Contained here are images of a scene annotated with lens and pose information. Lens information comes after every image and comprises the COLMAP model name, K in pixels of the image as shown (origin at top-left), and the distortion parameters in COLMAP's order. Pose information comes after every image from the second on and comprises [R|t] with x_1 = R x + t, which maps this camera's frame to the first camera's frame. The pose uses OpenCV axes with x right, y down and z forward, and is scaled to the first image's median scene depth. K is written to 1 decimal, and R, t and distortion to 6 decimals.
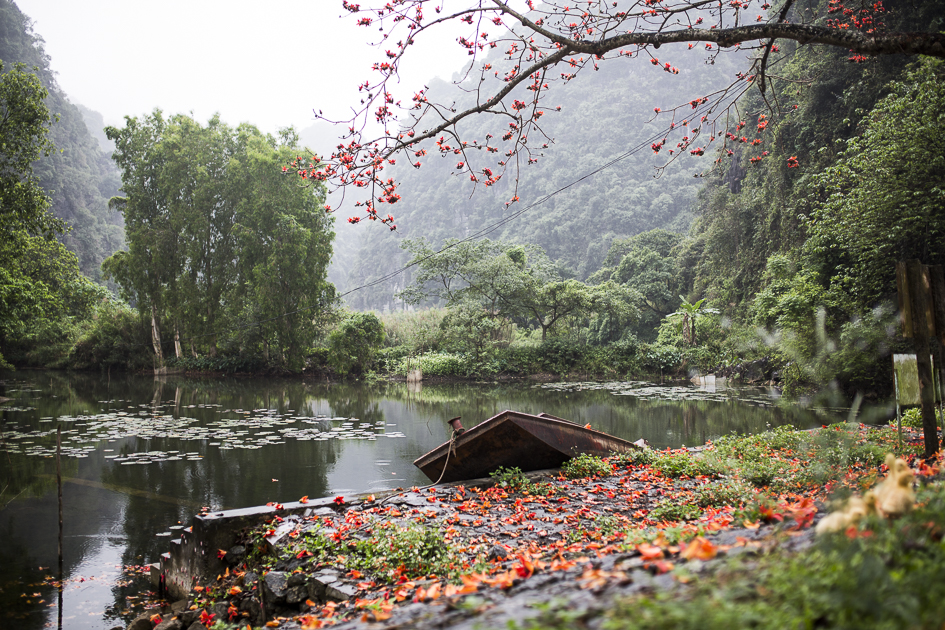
lens RADIAL K [[898.8, 0, 472.5], [0, 898.8, 315.0], [0, 0, 1]] dist [-0.071319, 0.114105]
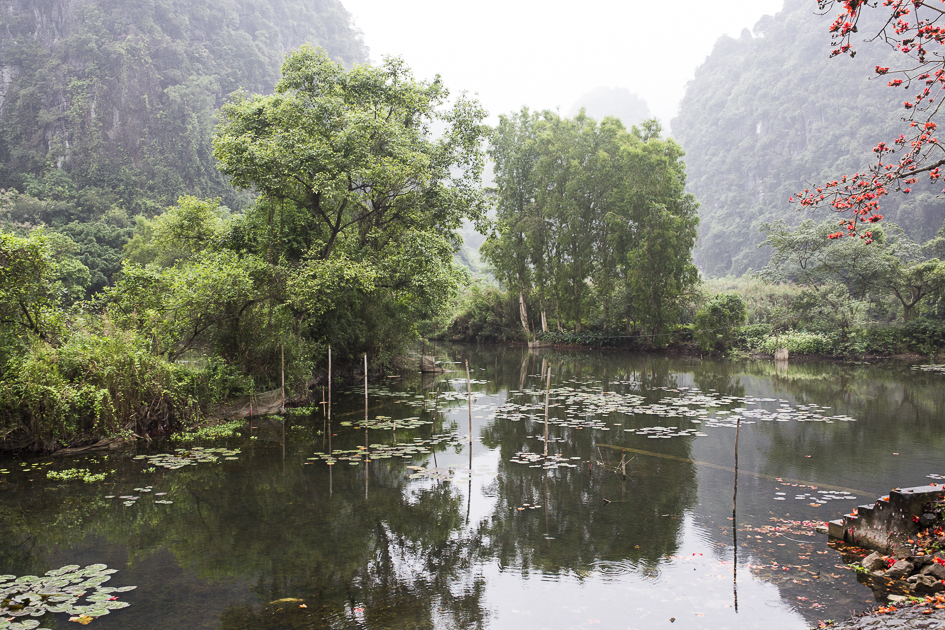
lens RADIAL K [[898.8, 0, 472.5], [0, 898.8, 315.0], [0, 0, 1]] dist [-0.071319, 0.114105]
pose [[0.955802, 0.009144, -0.293868, -0.094764], [0.003150, 0.999140, 0.041334, -0.020913], [0.293993, -0.040432, 0.954952, -0.097720]]
